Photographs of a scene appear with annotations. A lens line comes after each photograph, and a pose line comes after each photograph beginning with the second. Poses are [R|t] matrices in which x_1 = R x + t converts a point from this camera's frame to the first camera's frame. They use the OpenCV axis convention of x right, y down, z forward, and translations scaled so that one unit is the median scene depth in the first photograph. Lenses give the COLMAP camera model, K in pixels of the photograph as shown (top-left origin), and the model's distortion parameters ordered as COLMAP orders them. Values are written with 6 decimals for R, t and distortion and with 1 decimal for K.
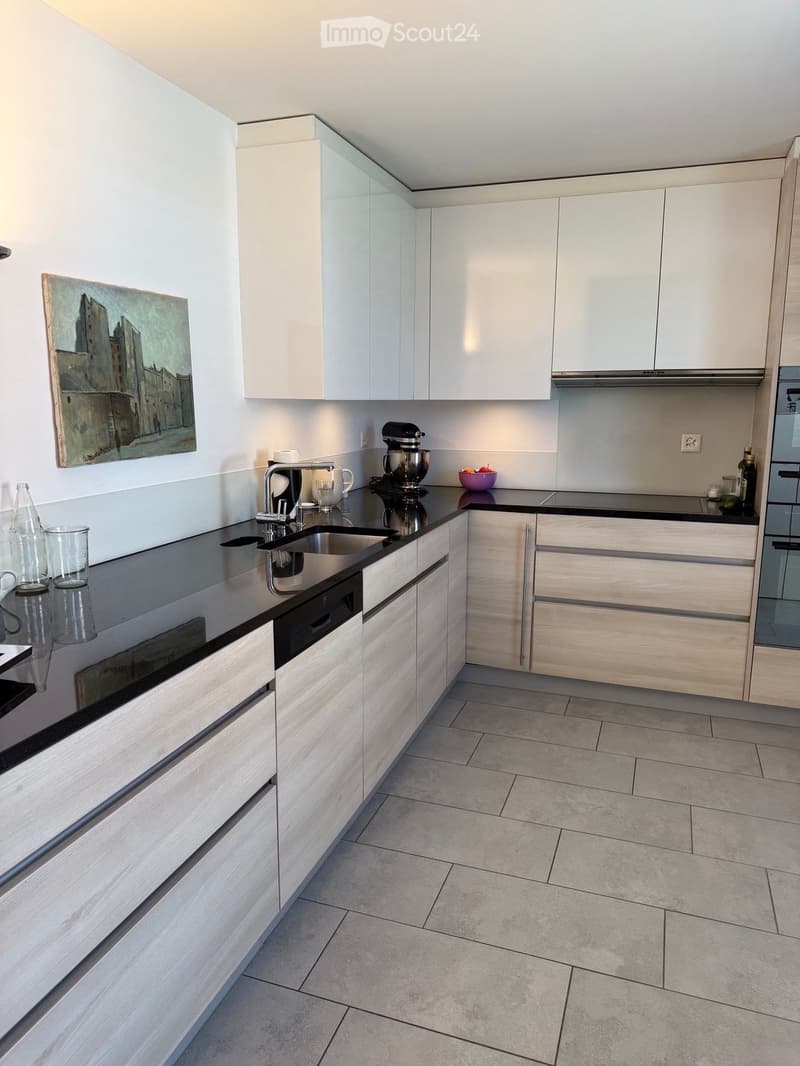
lens RADIAL K [[758.2, 0, 401.3], [0, 758.2, 536.5], [0, 0, 1]] dist [0.198442, -0.410642]
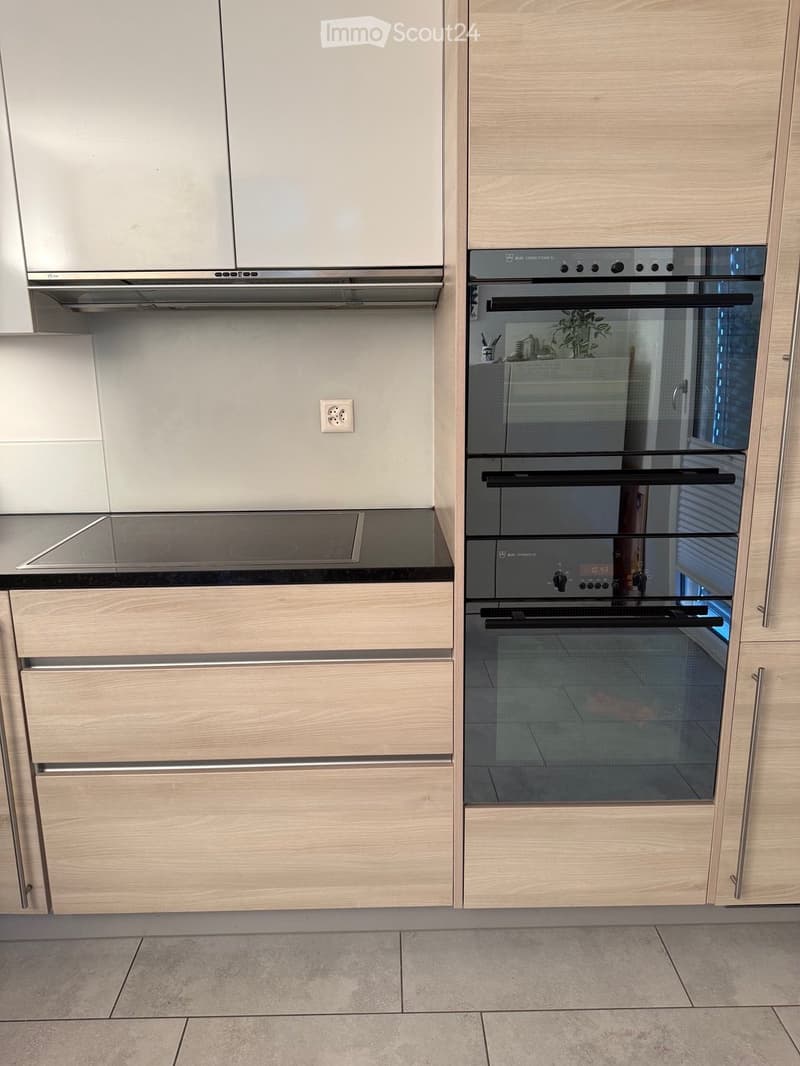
lens RADIAL K [[758.2, 0, 401.3], [0, 758.2, 536.5], [0, 0, 1]] dist [0.198442, -0.410642]
pose [[0.936785, -0.096998, 0.336194, 0.250027], [0.079908, 0.994724, 0.064336, -0.073396], [-0.340660, -0.033405, 0.939593, 0.516955]]
